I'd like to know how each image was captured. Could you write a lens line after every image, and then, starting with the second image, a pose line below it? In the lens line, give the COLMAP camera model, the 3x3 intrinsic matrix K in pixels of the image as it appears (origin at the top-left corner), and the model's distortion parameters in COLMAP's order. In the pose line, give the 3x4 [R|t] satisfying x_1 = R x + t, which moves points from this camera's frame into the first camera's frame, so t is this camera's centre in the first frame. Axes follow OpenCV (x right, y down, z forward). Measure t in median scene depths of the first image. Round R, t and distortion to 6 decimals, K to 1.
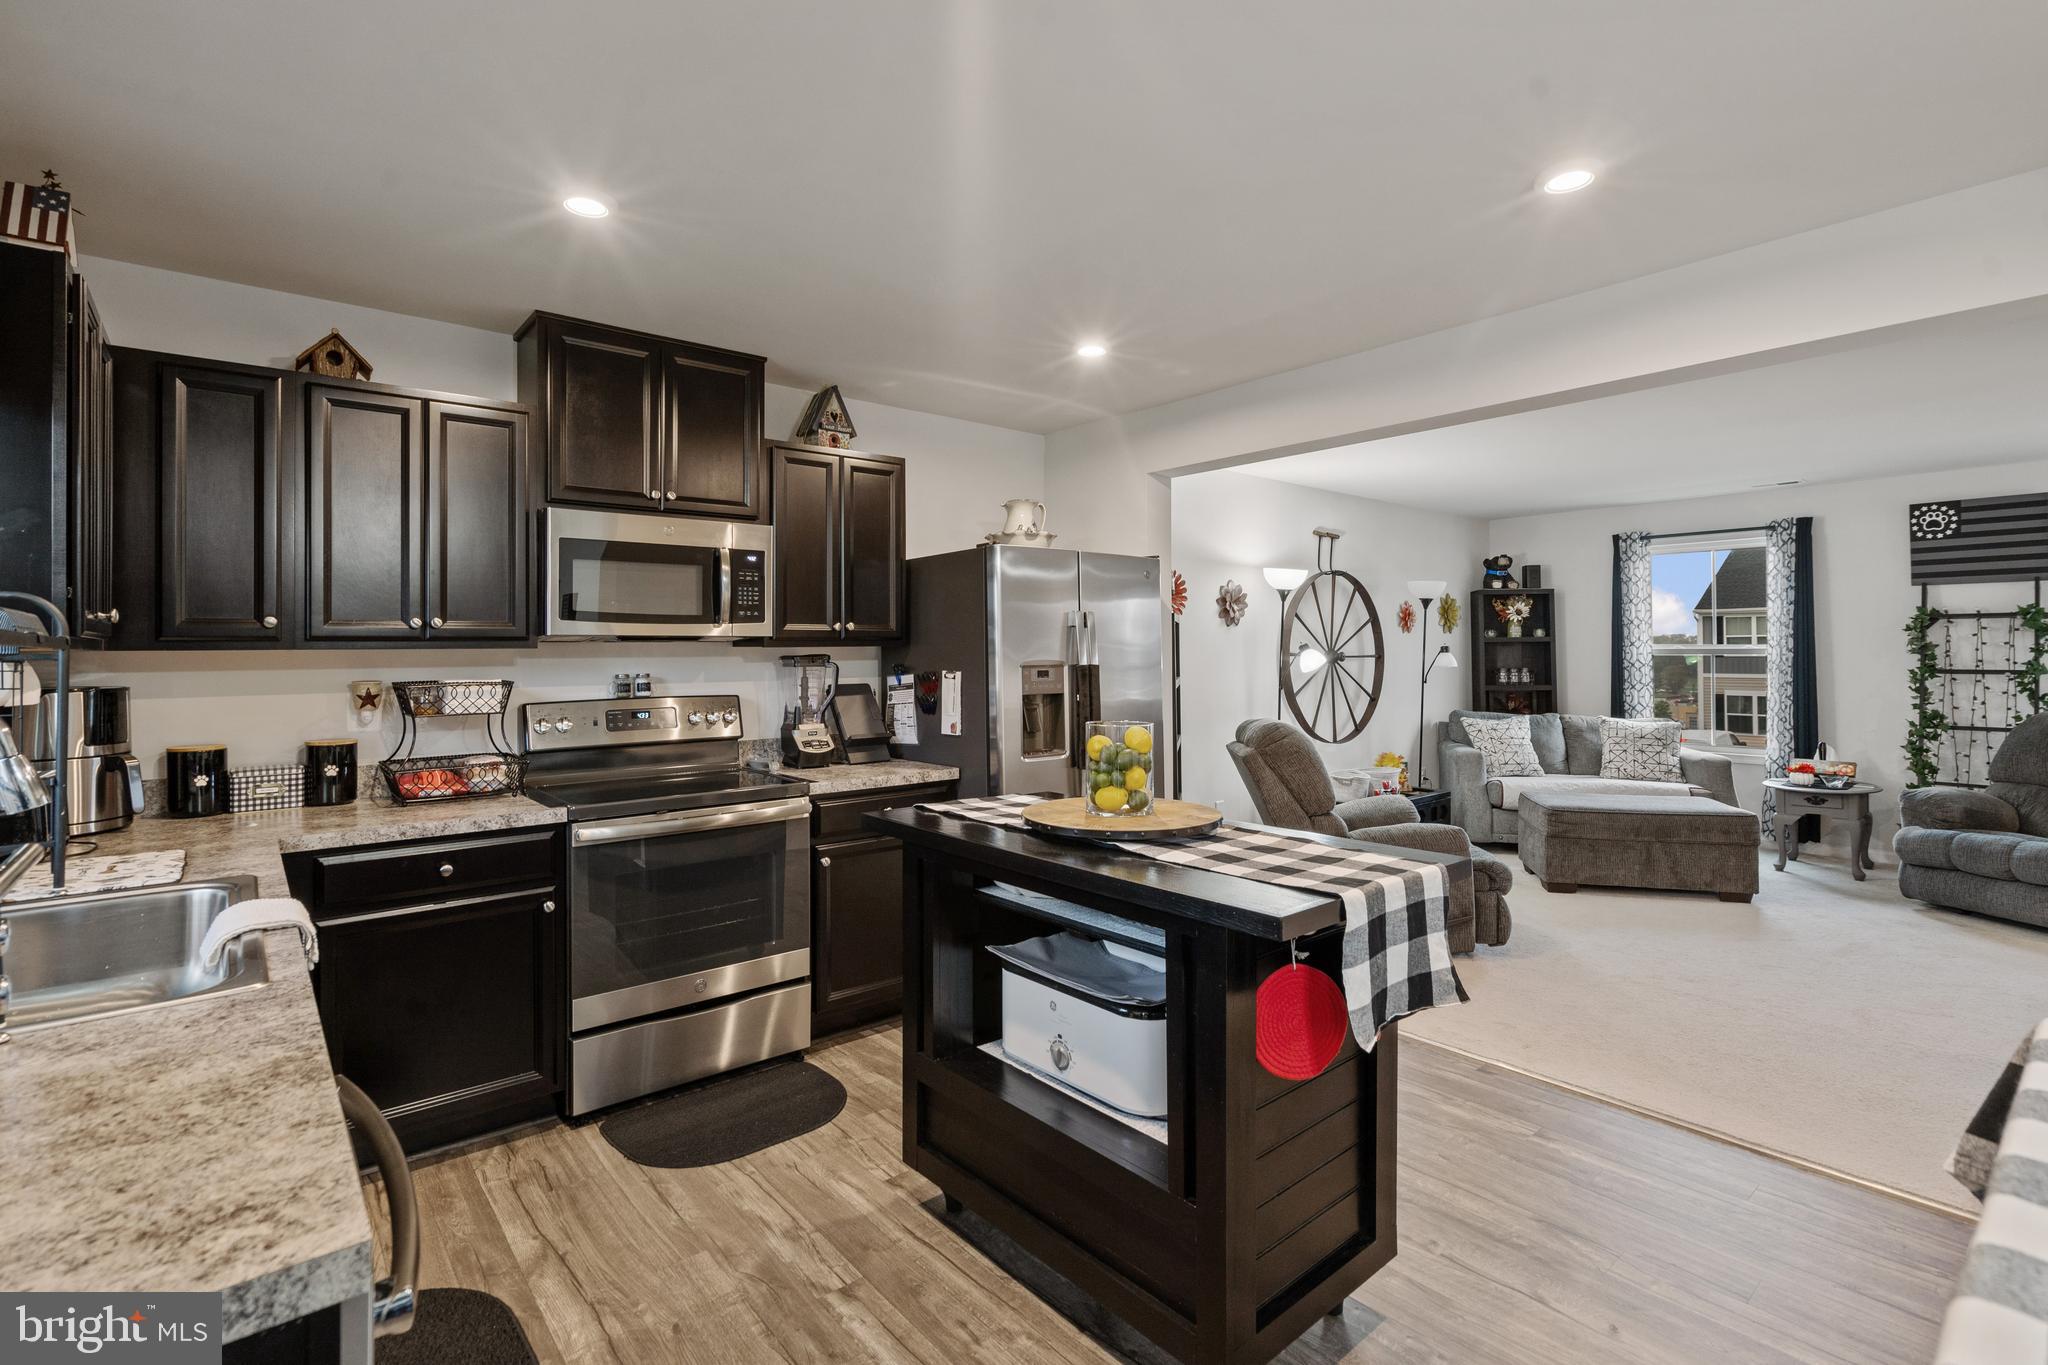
lens RADIAL K [[950.9, 0, 1013.5], [0, 950.9, 638.6], [0, 0, 1]] dist [0.000607, -0.000275]
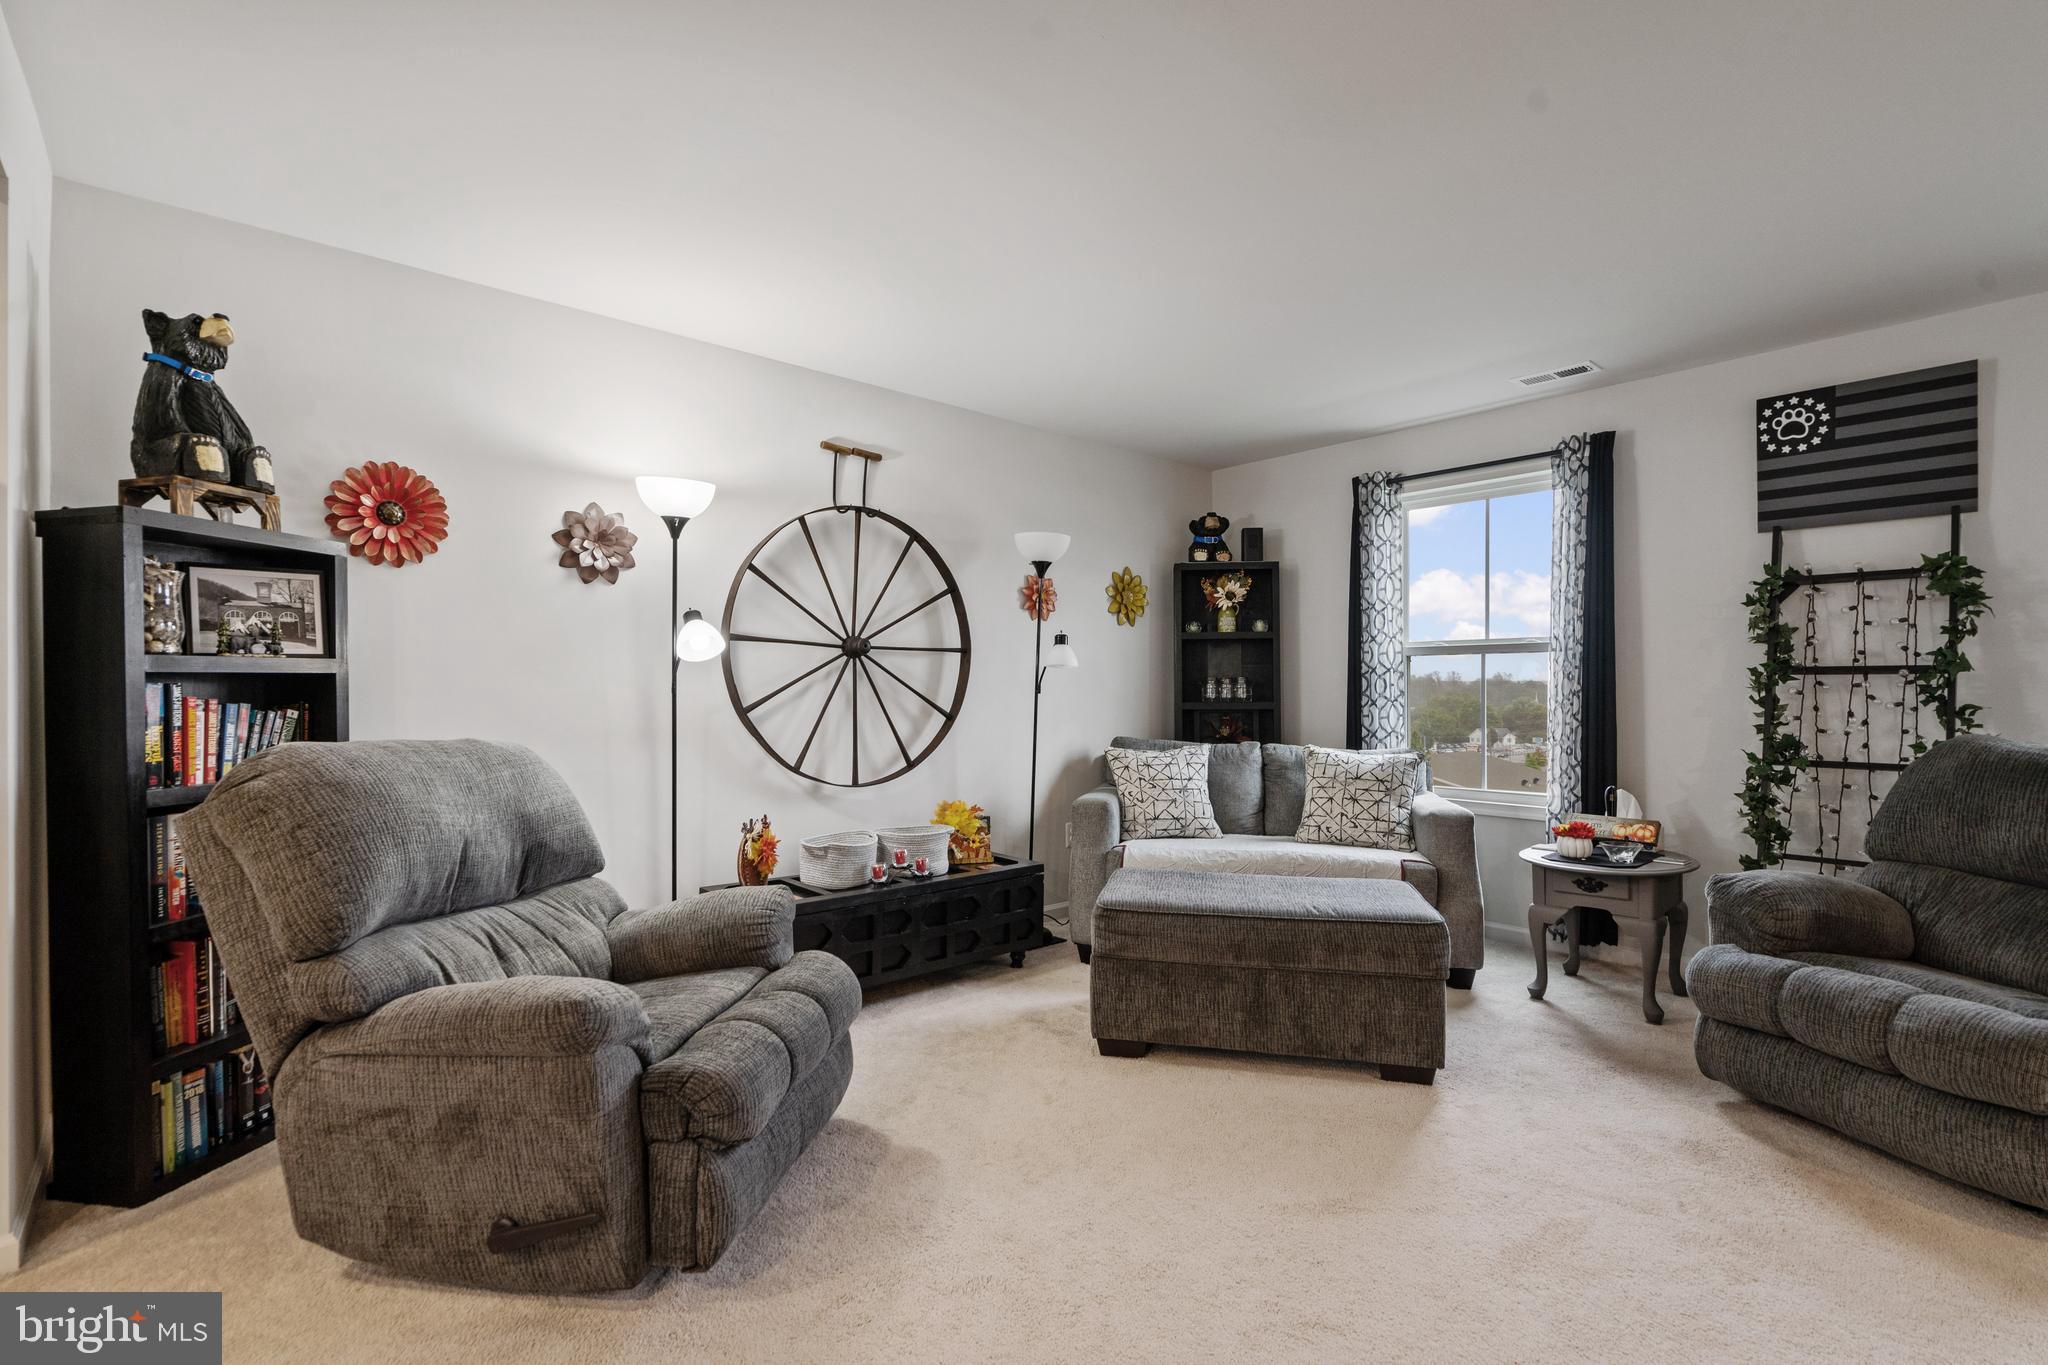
lens RADIAL K [[935.7, 0, 1021.2], [0, 935.7, 687.4], [0, 0, 1]] dist [-0.000135, 0.000698]
pose [[0.999415, 0.006796, 0.033515, 0.455078], [-0.007113, 0.999931, 0.009350, 0.042361], [-0.033450, -0.009583, 0.999394, 0.416878]]
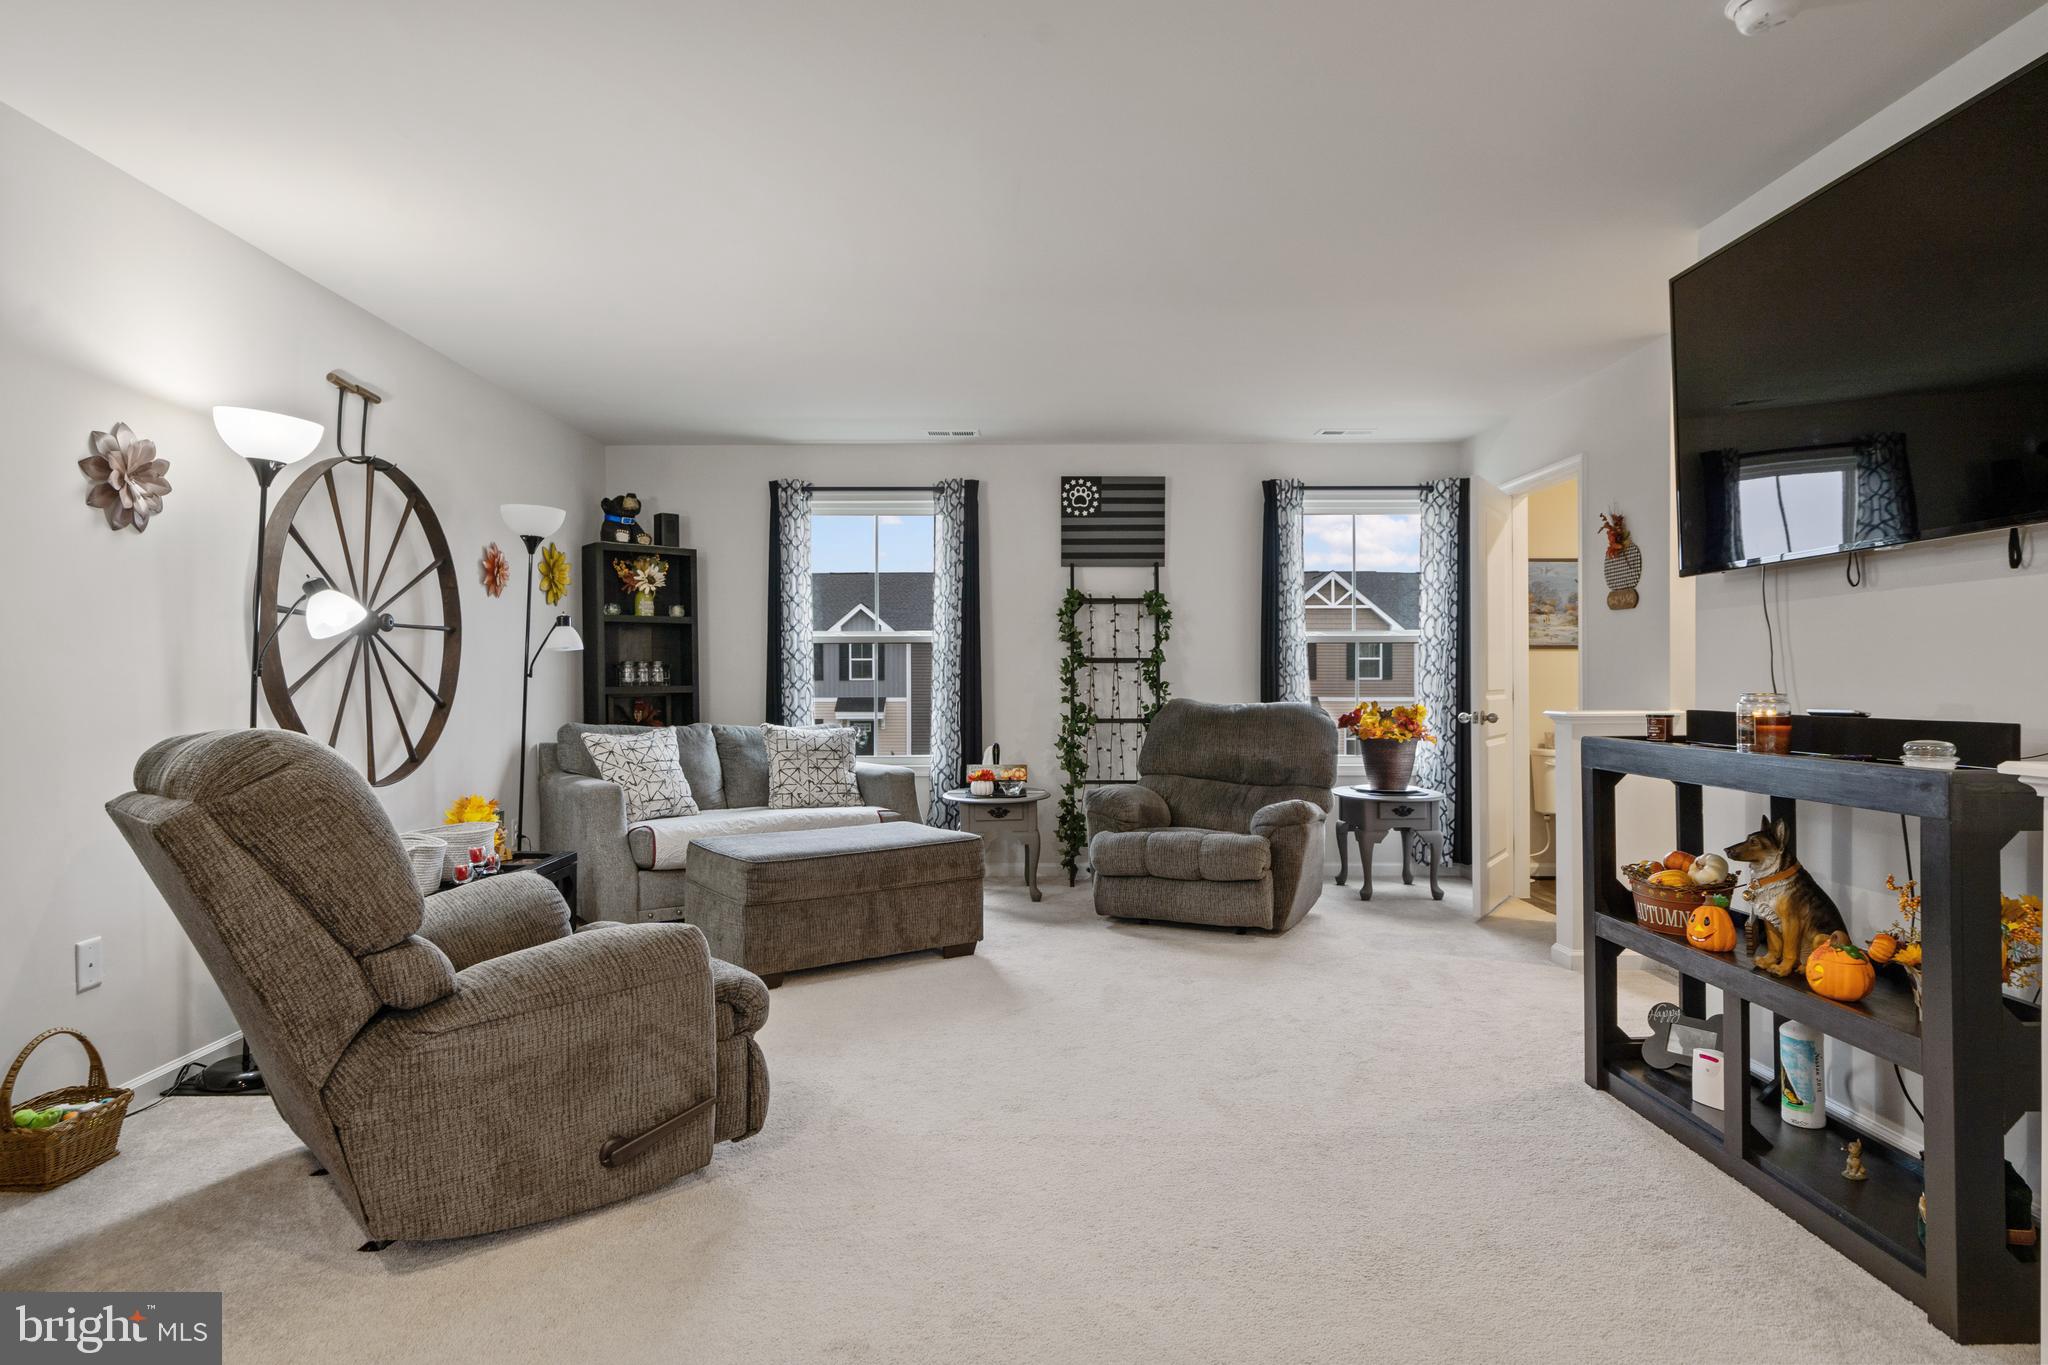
lens RADIAL K [[1132.0, 0, 1016.4], [0, 1132.0, 683.7], [0, 0, 1]] dist [0.003202, 0.001493]
pose [[0.635582, -0.000297, 0.772033, 0.086498], [-0.011336, 0.999889, 0.009716, 0.046380], [-0.771950, -0.014927, 0.635508, 0.351392]]
